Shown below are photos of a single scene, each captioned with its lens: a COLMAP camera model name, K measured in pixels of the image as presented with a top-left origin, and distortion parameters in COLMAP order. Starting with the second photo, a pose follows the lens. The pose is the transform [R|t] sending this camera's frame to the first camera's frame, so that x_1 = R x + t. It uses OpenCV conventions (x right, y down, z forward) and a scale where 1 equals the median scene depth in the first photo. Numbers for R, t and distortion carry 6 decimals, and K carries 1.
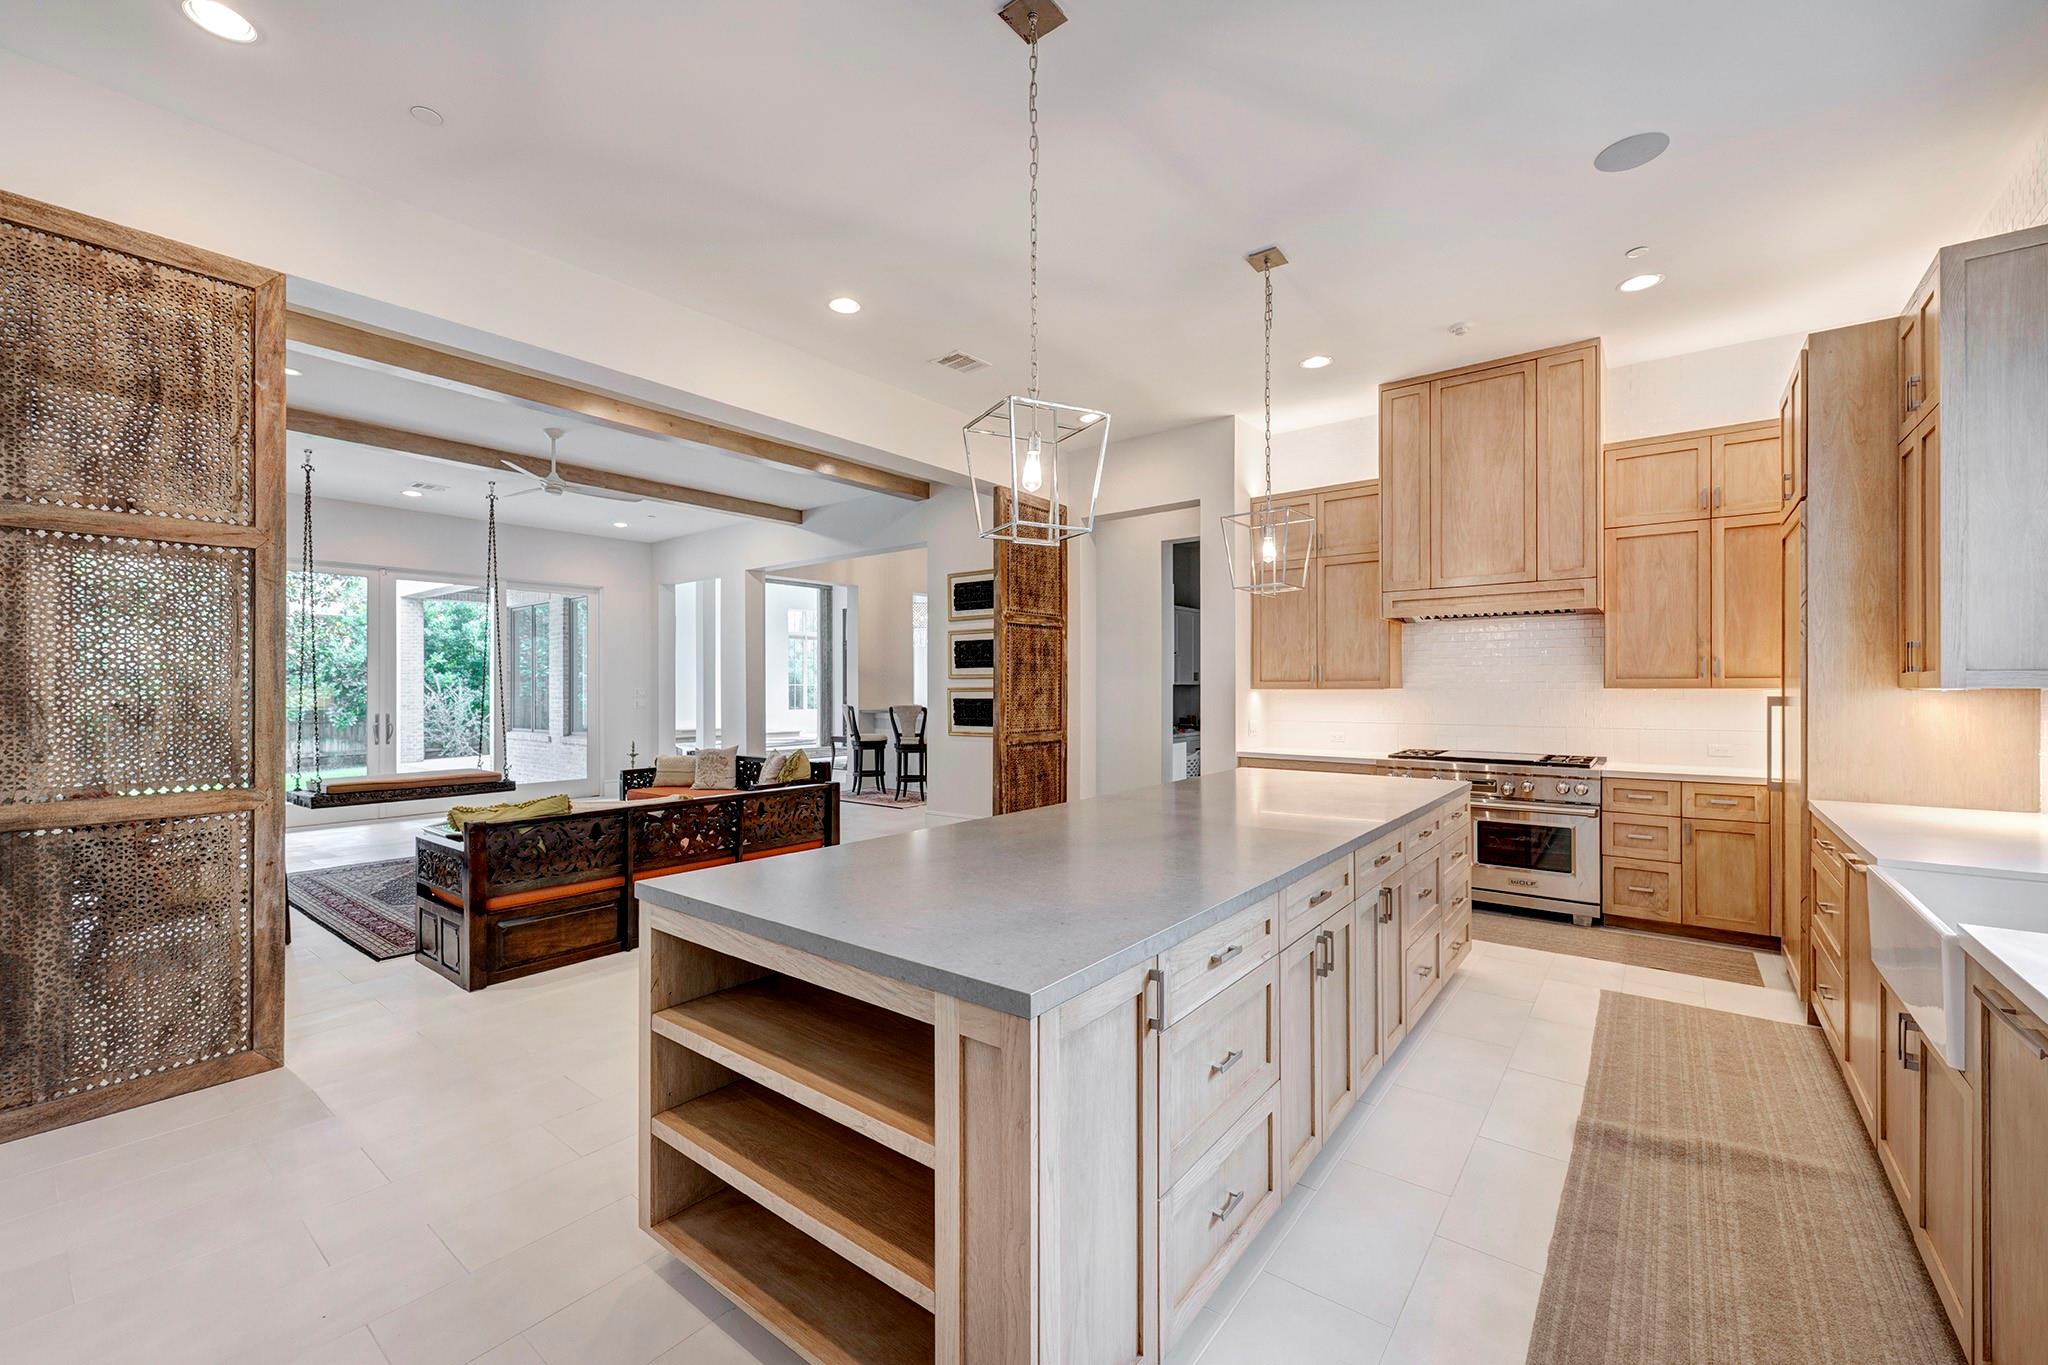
lens RADIAL K [[862.5, 0, 1024.0], [0, 862.5, 682.5], [0, 0, 1]] dist [0.013514, -0.000040]
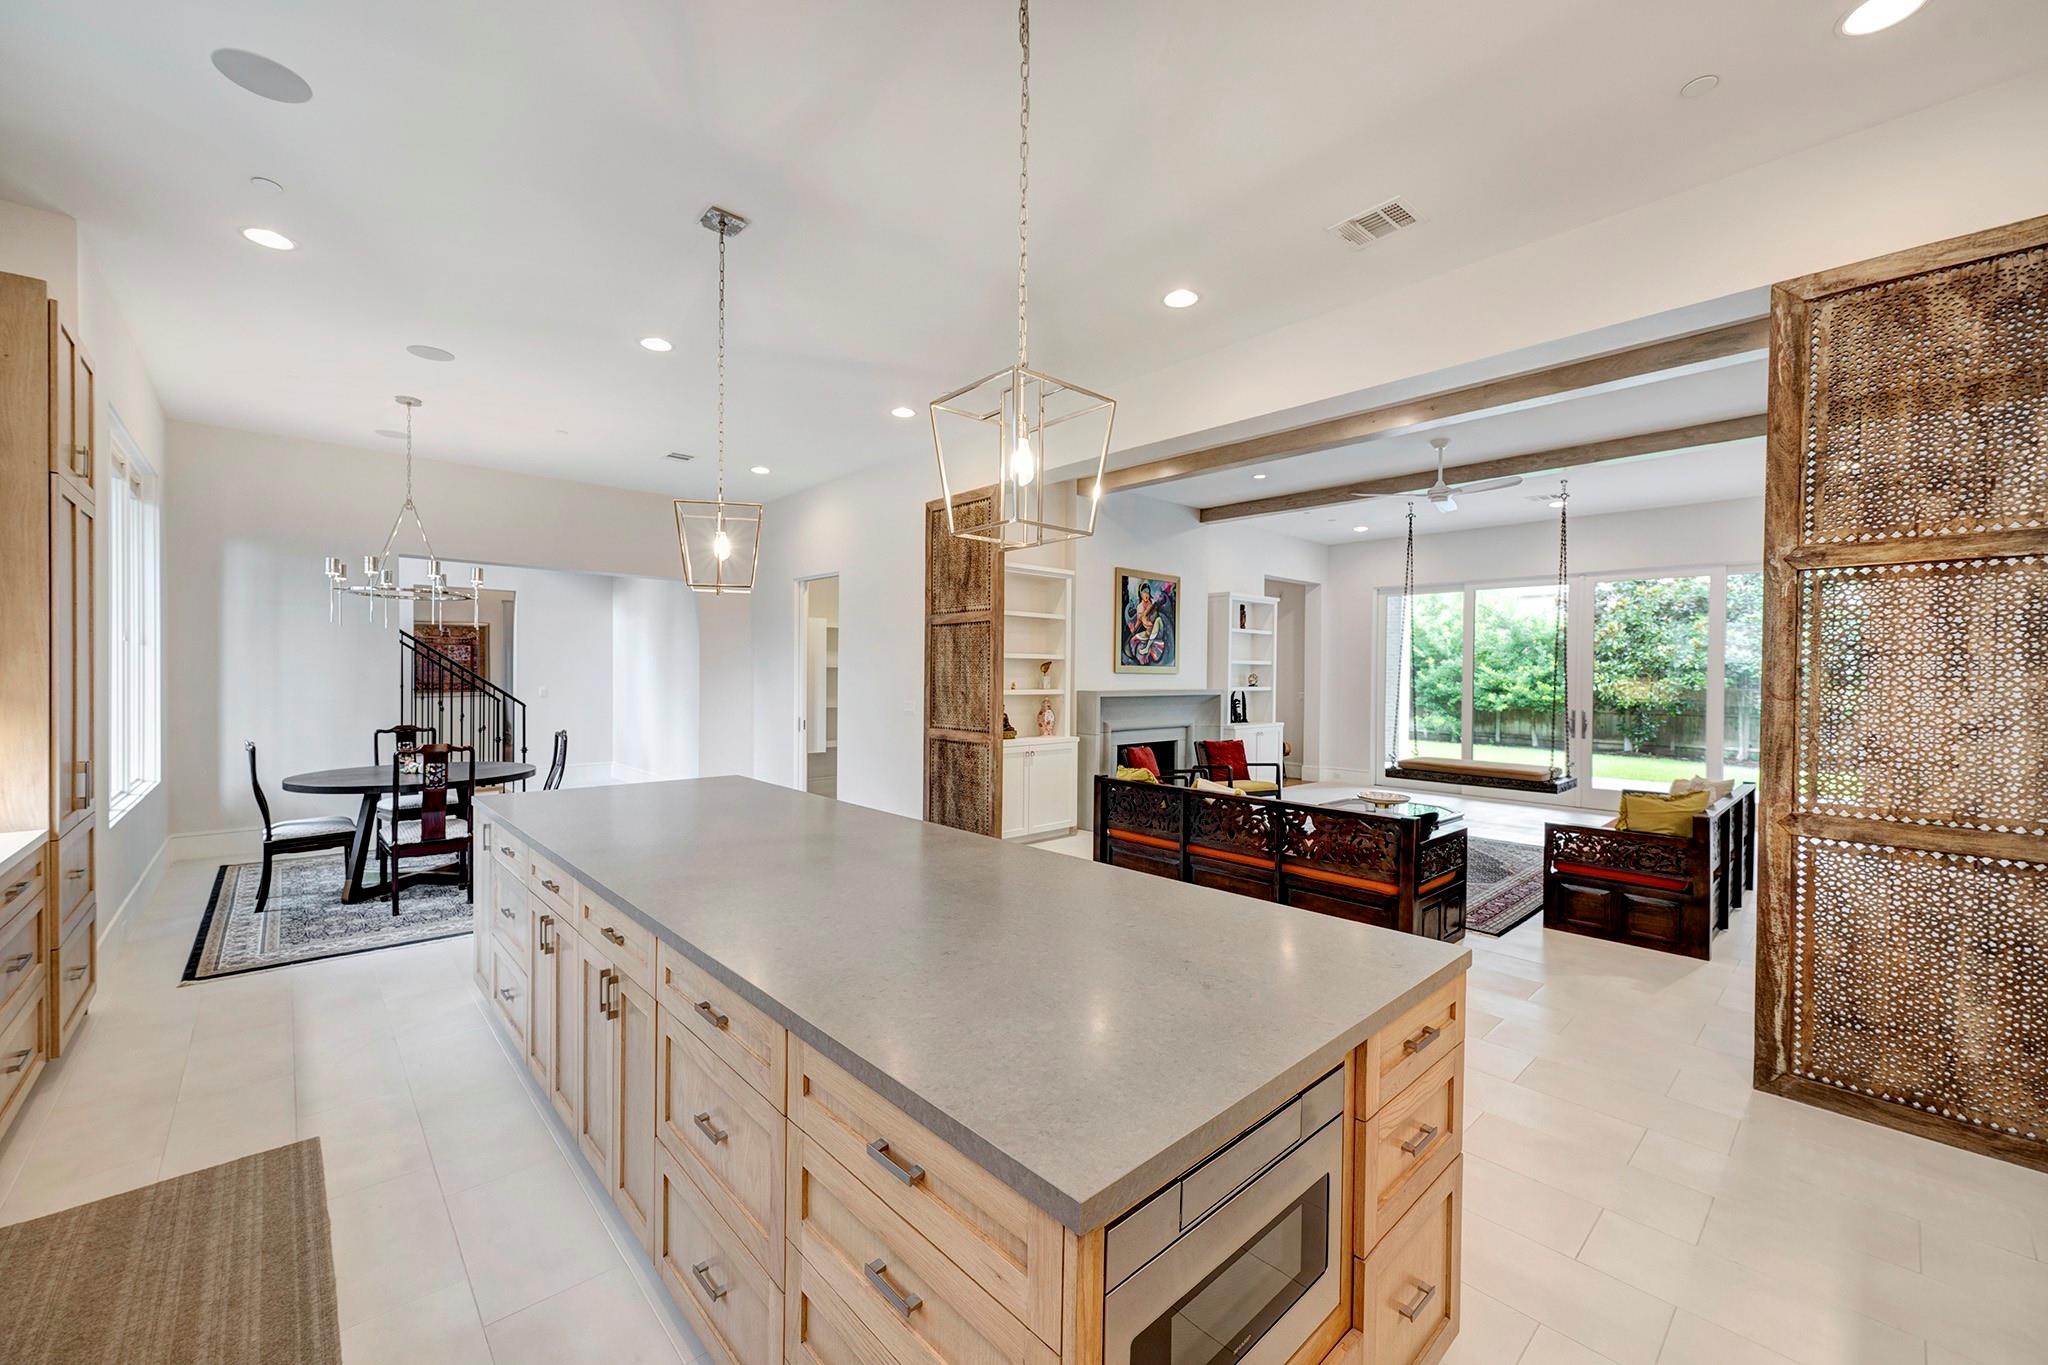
lens RADIAL K [[821.5, 0, 1025.4], [0, 821.5, 700.7], [0, 0, 1]] dist [0.058504, 0.000029]
pose [[-0.191747, 0.007553, -0.981415, 0.609067], [-0.024096, 0.999633, 0.012401, 0.008992], [0.981149, 0.026026, -0.191495, 0.837284]]
